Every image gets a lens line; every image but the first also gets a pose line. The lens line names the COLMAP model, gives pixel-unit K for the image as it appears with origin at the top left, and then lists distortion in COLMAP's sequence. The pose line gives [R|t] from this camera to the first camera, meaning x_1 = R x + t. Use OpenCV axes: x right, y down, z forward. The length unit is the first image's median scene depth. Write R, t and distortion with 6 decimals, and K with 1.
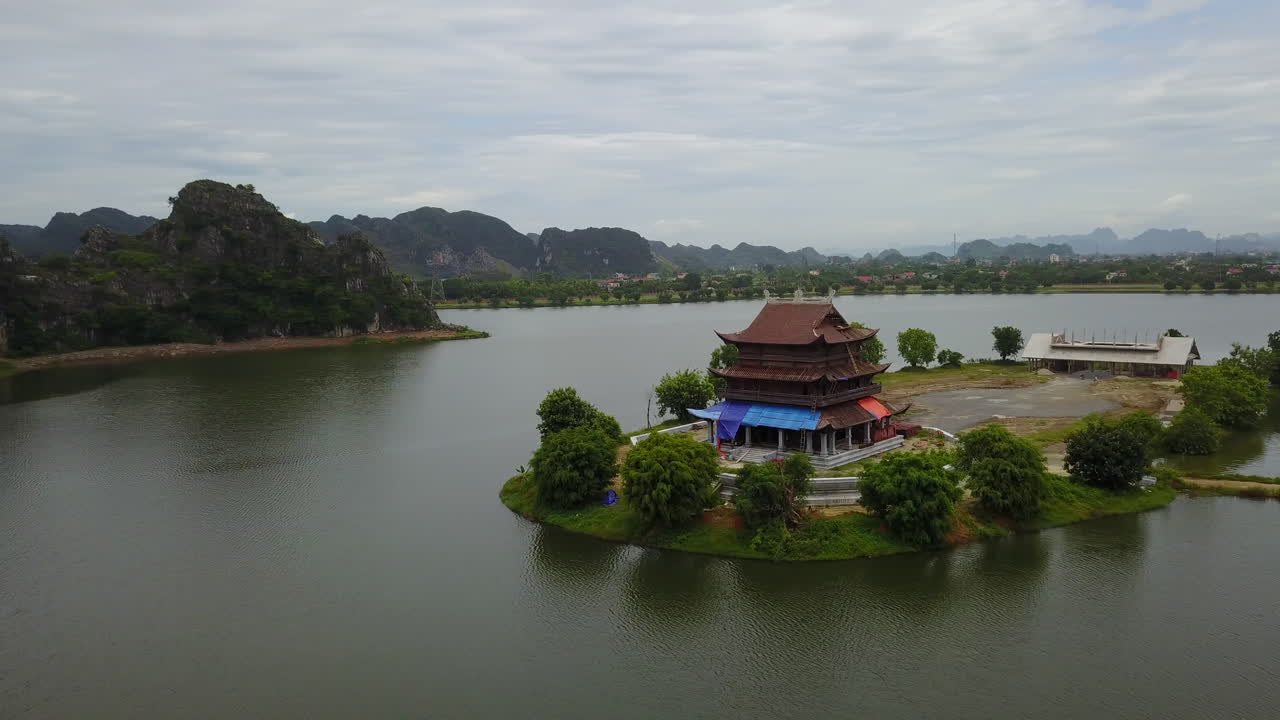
lens RADIAL K [[986.0, 0, 639.7], [0, 986.0, 361.3], [0, 0, 1]] dist [0.009159, -0.012781]
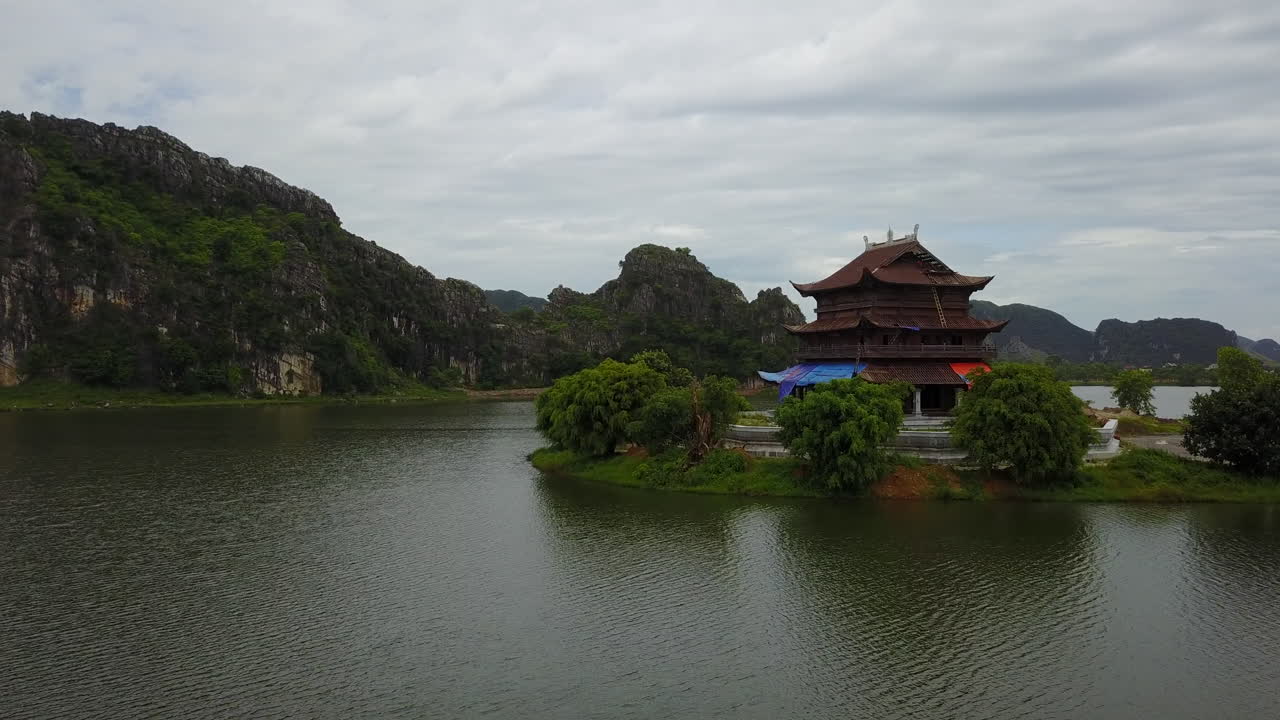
lens RADIAL K [[986.0, 0, 639.9], [0, 986.0, 358.3], [0, 0, 1]] dist [0.009159, -0.012781]
pose [[0.849523, 0.011582, -0.527424, 0.144344], [-0.066464, 0.994143, -0.085223, 0.040696], [0.523348, 0.107454, 0.845317, 0.069534]]
